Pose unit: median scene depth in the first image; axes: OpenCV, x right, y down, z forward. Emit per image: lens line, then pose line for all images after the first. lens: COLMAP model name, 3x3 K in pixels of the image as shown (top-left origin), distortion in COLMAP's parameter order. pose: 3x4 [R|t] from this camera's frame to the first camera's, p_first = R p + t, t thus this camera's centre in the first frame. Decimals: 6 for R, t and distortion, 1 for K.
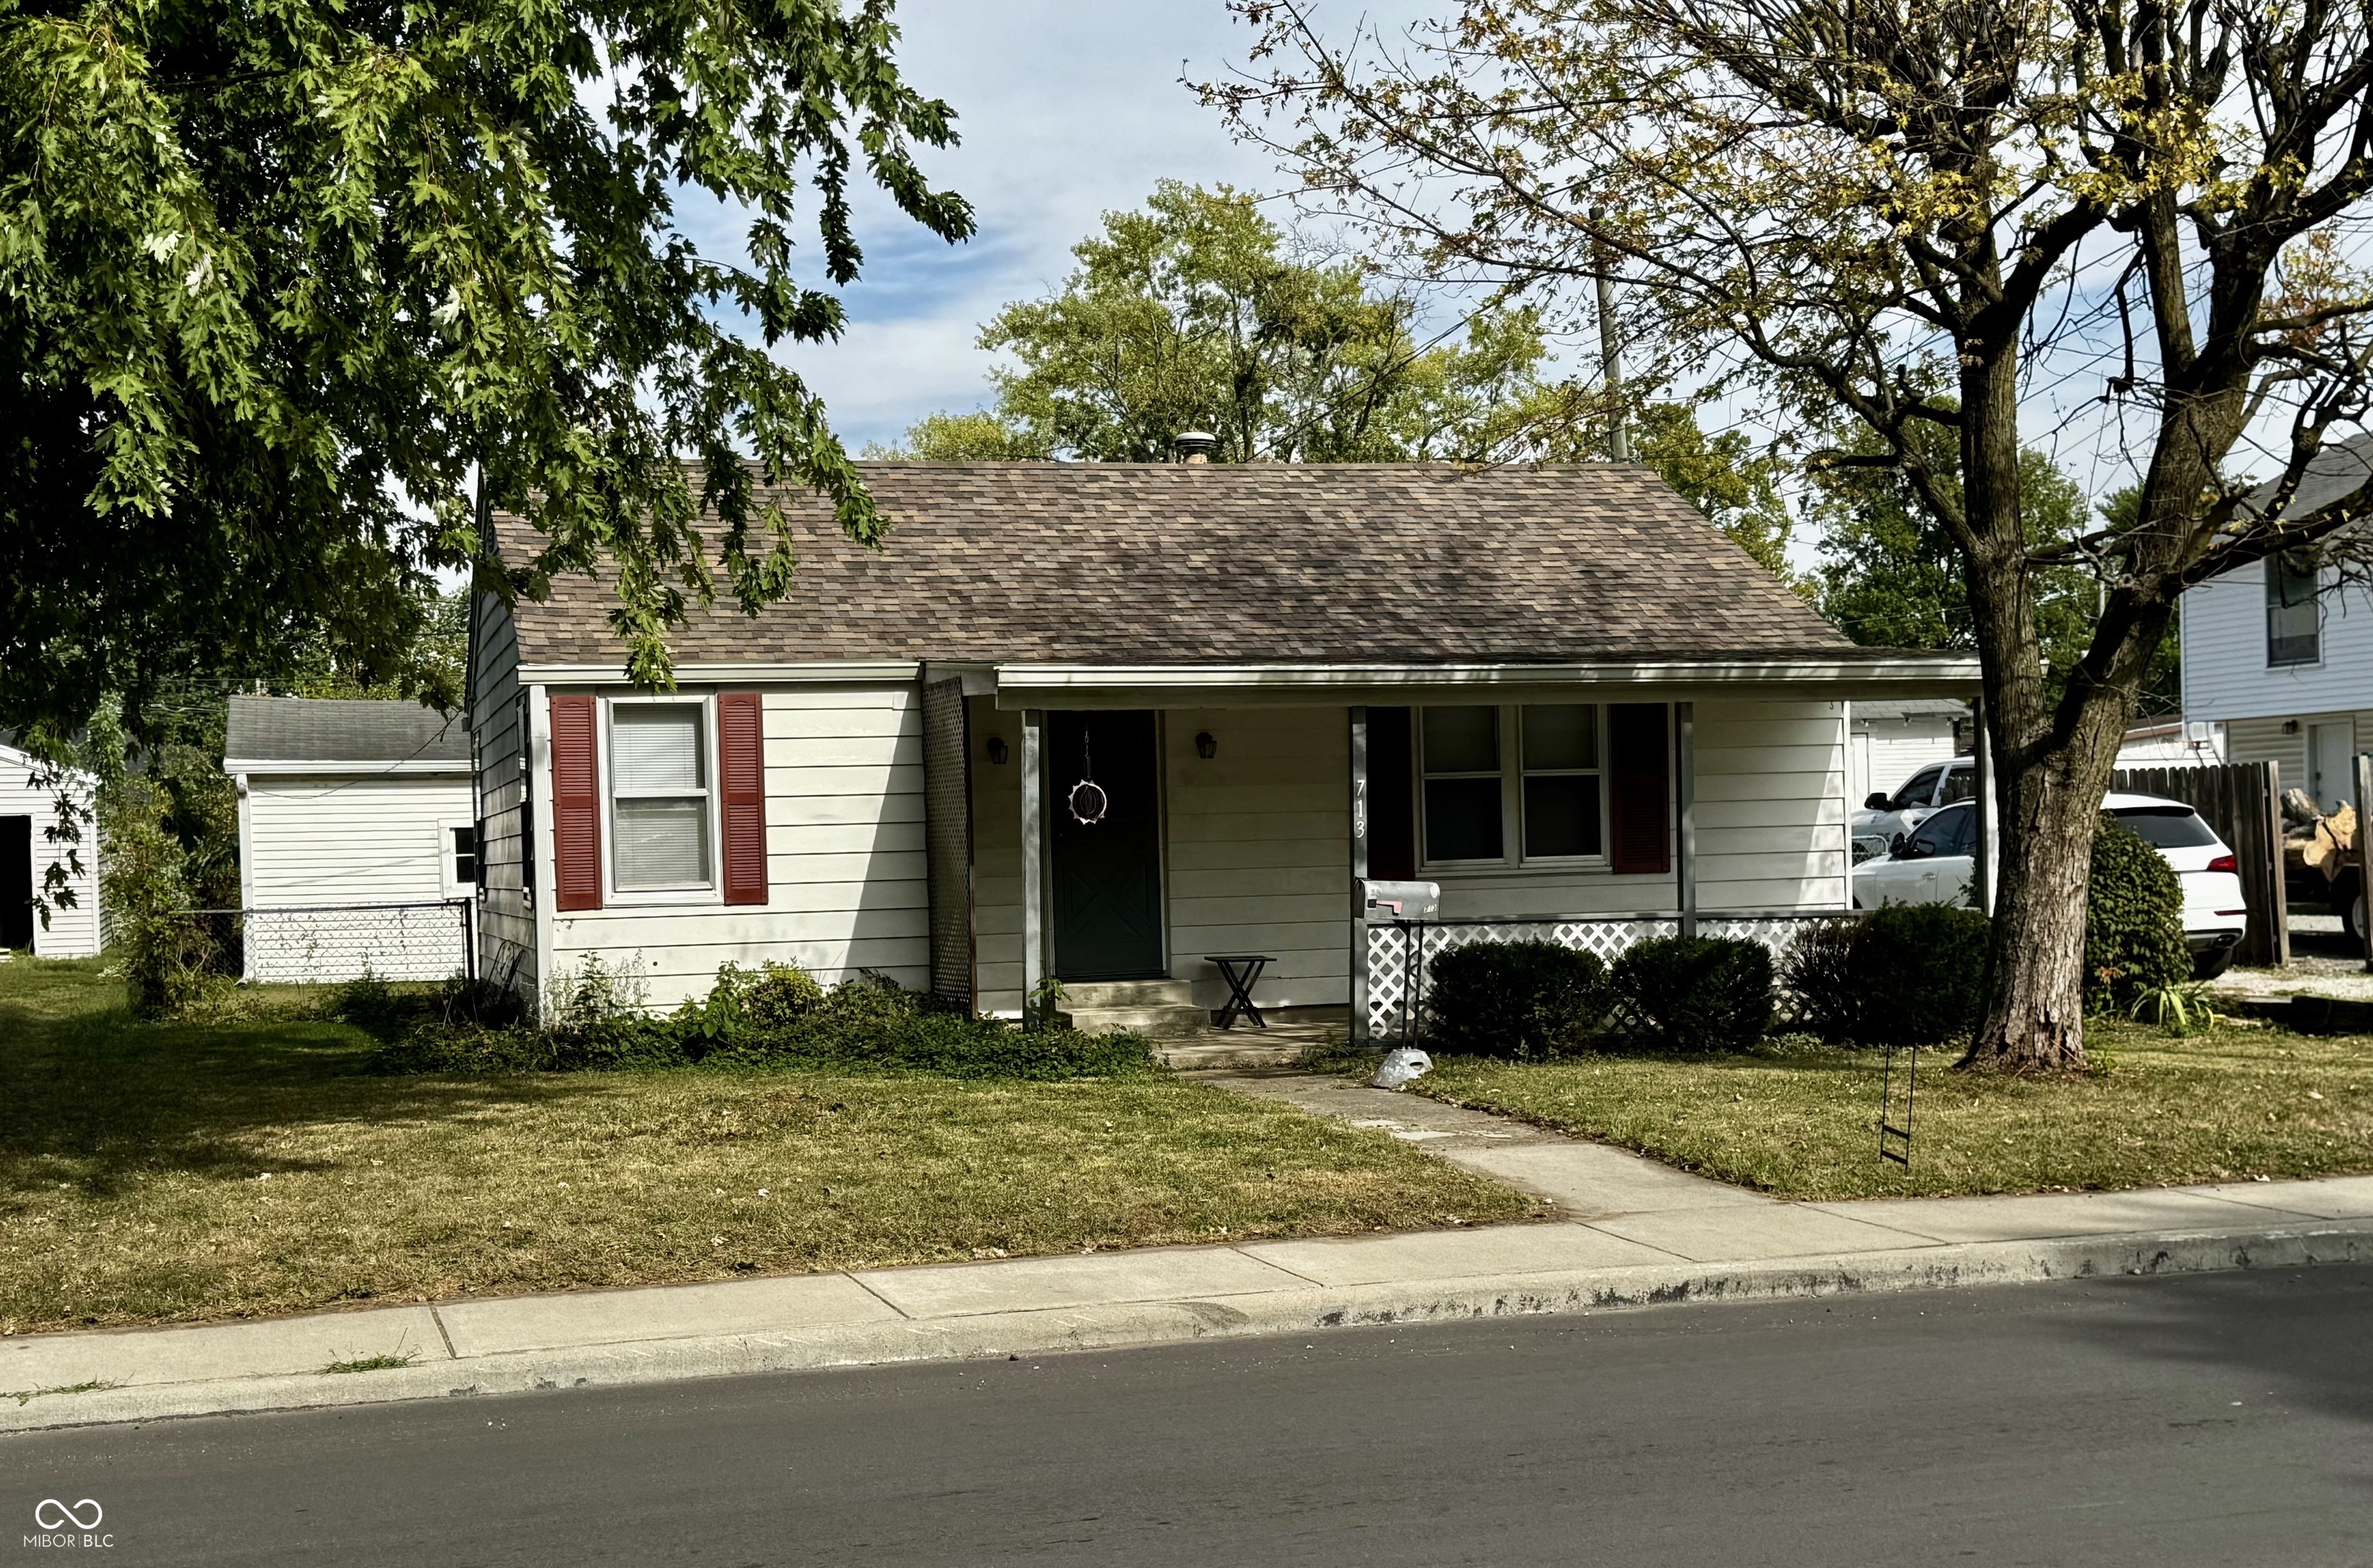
lens RADIAL K [[2923.3, 0, 1180.5], [0, 2923.3, 792.0], [0, 0, 1]] dist [0.061963, 0.000000]
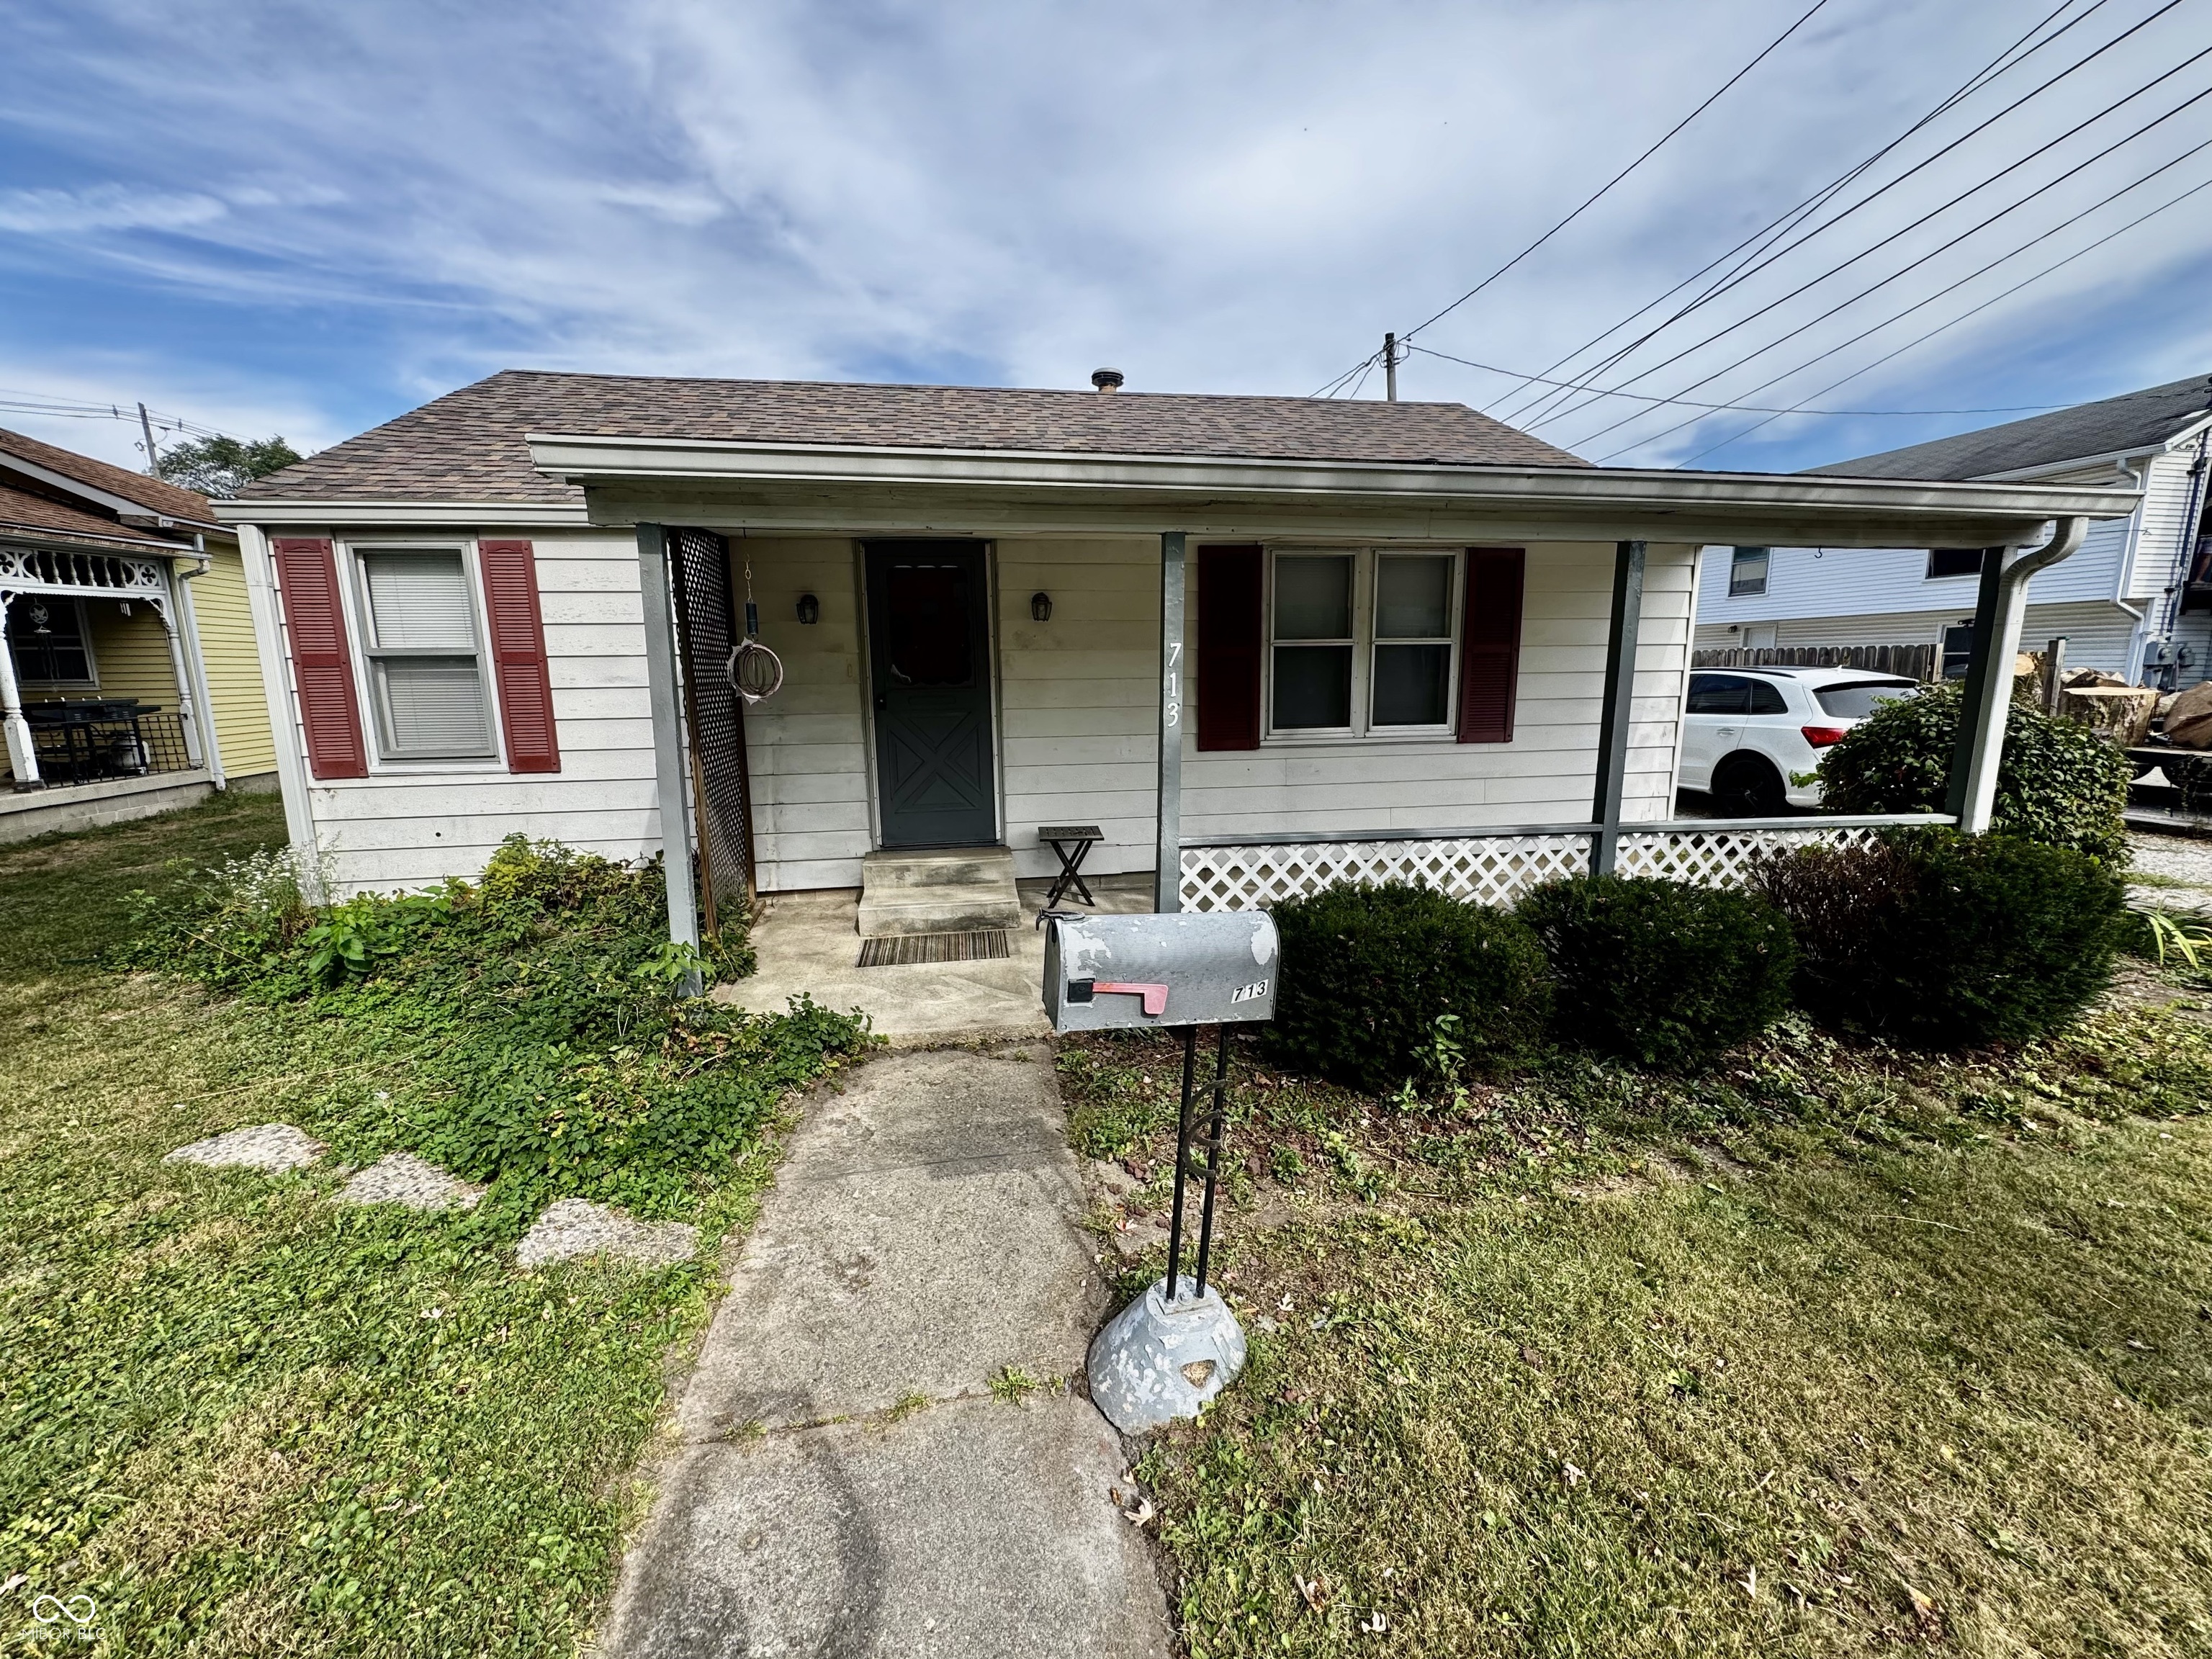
lens RADIAL K [[886.7, 0, 1101.0], [0, 886.7, 828.7], [0, 0, 1]] dist [-0.002020, -0.000161]
pose [[0.993184, 0.034218, -0.111425, 0.064935], [-0.012093, 0.981031, 0.193472, -0.001351], [0.115932, -0.190806, 0.974758, 0.737332]]
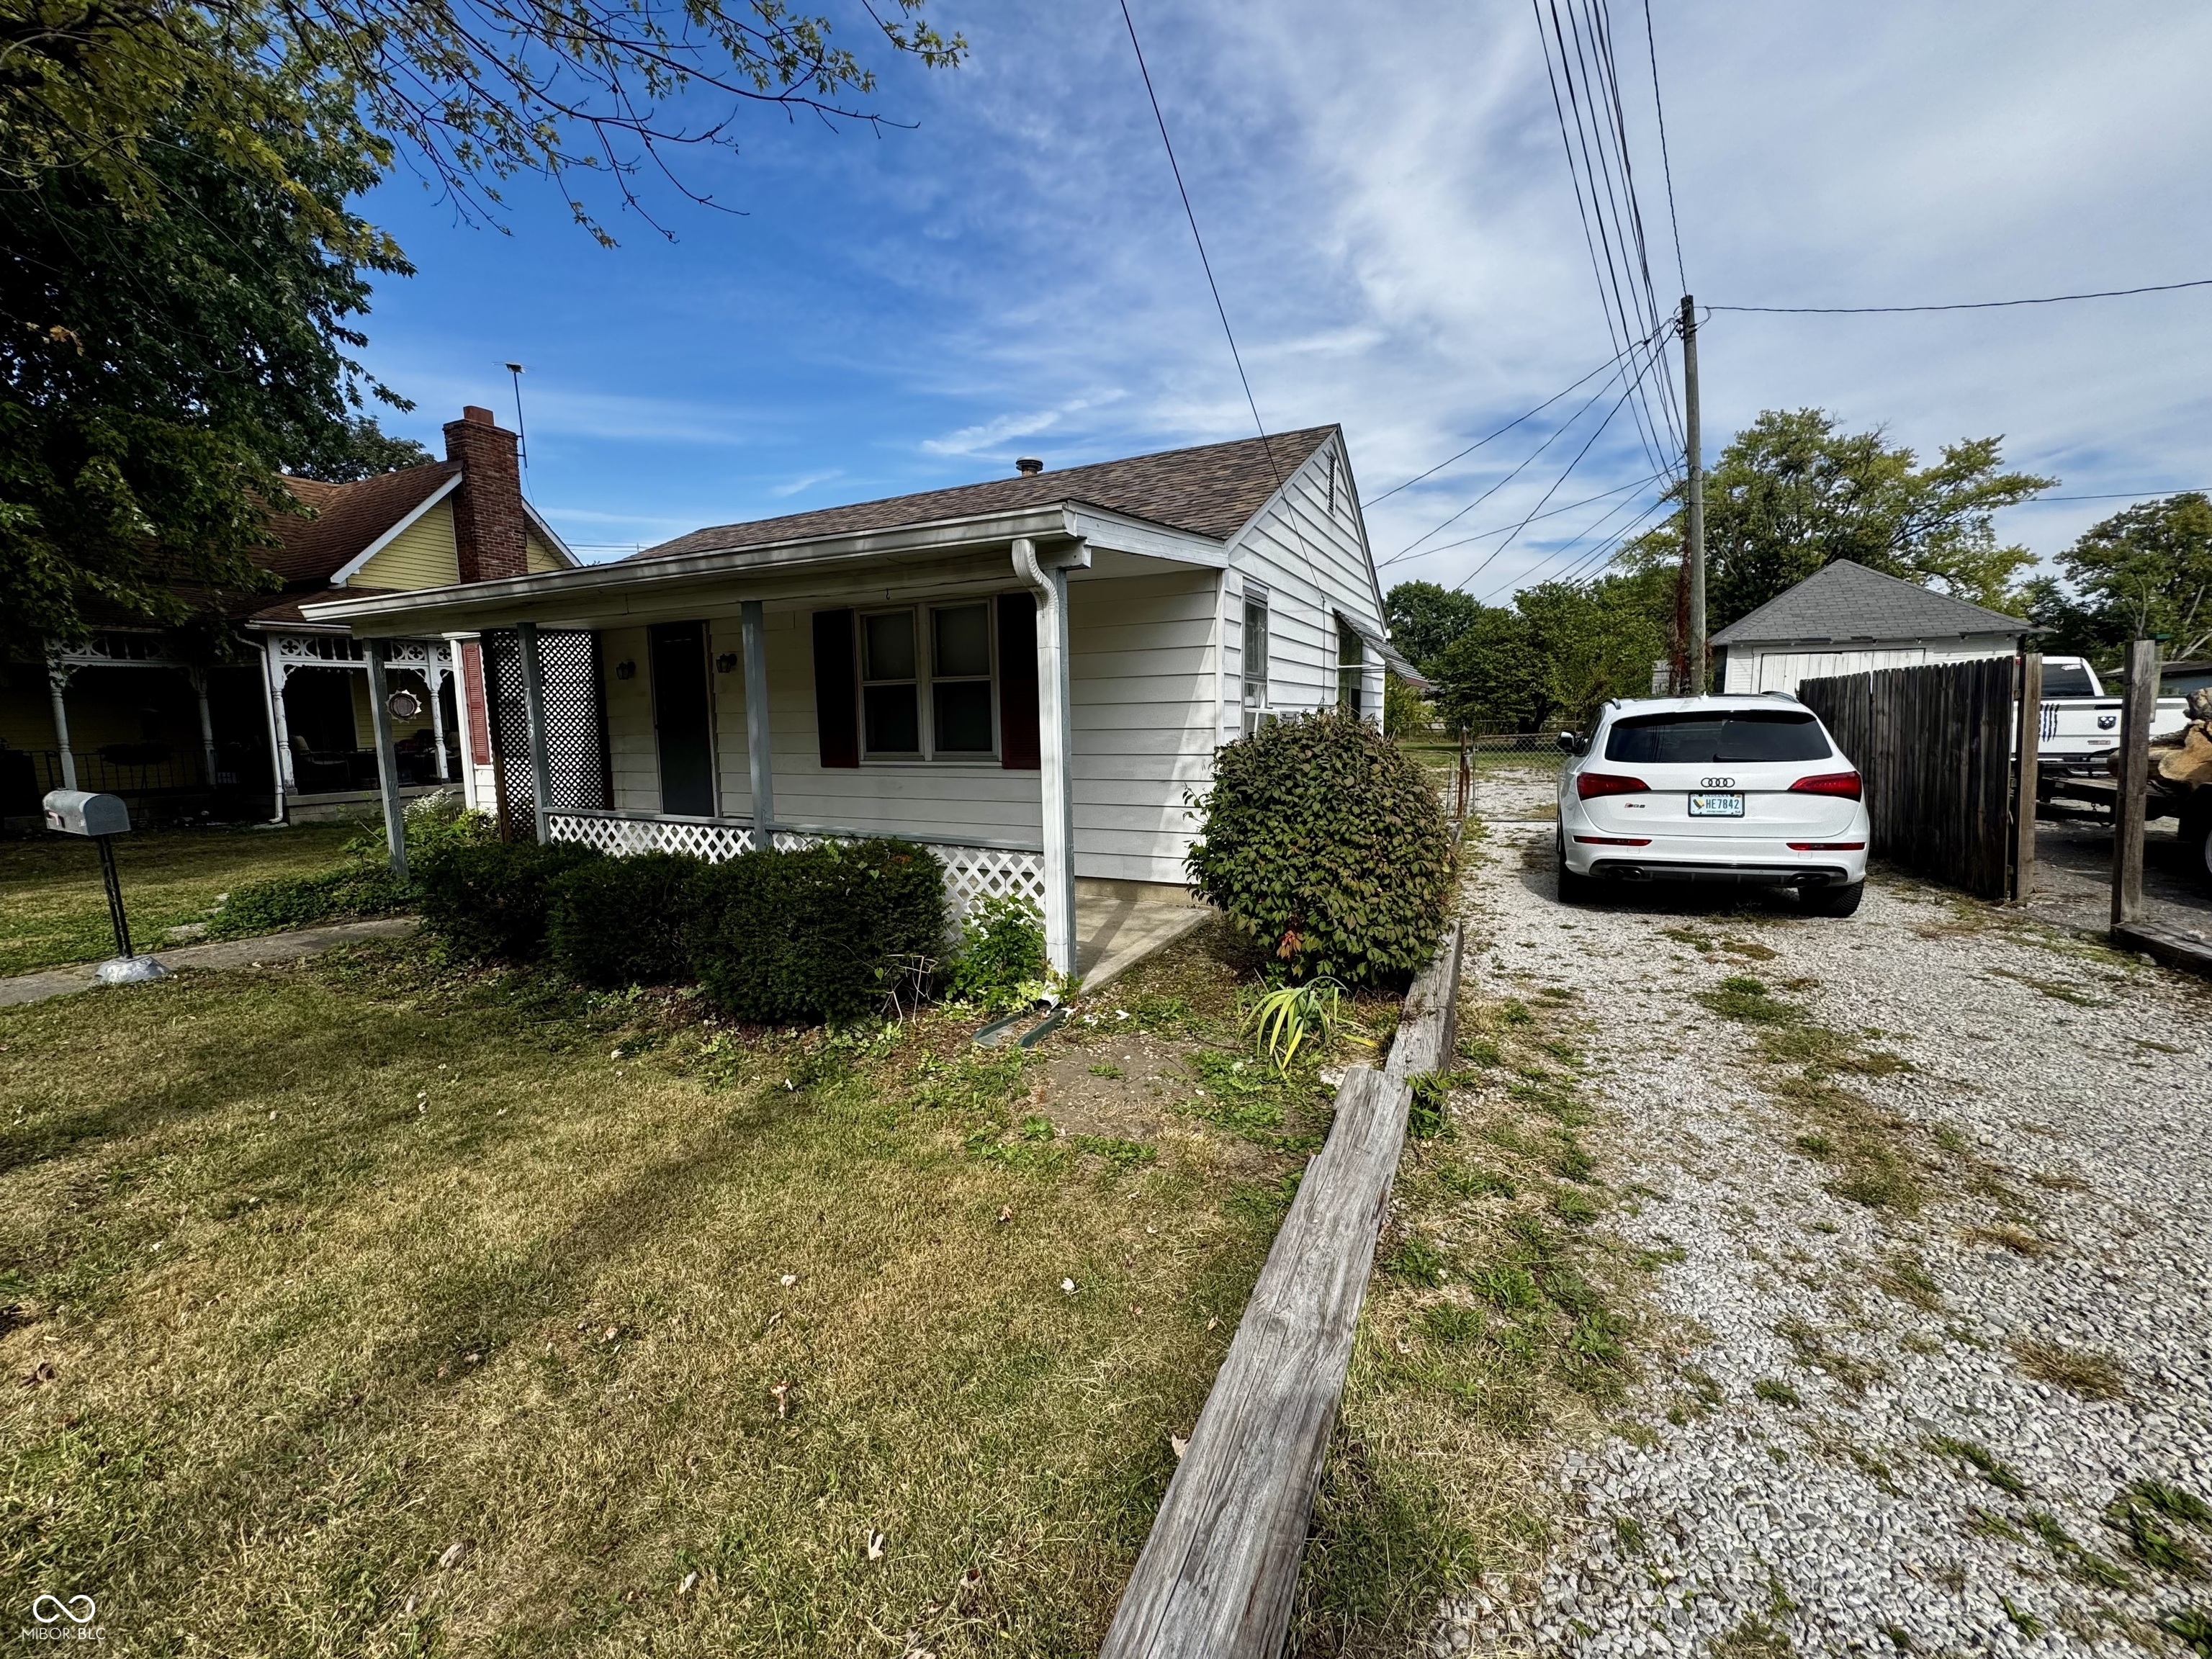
lens RADIAL K [[886.7, 0, 1127.4], [0, 886.7, 805.9], [0, 0, 1]] dist [-0.002020, -0.000161]
pose [[0.742458, 0.073714, -0.665825, 0.445114], [0.004233, 0.993391, 0.114699, 0.003679], [0.669879, -0.087978, 0.737239, 0.847858]]
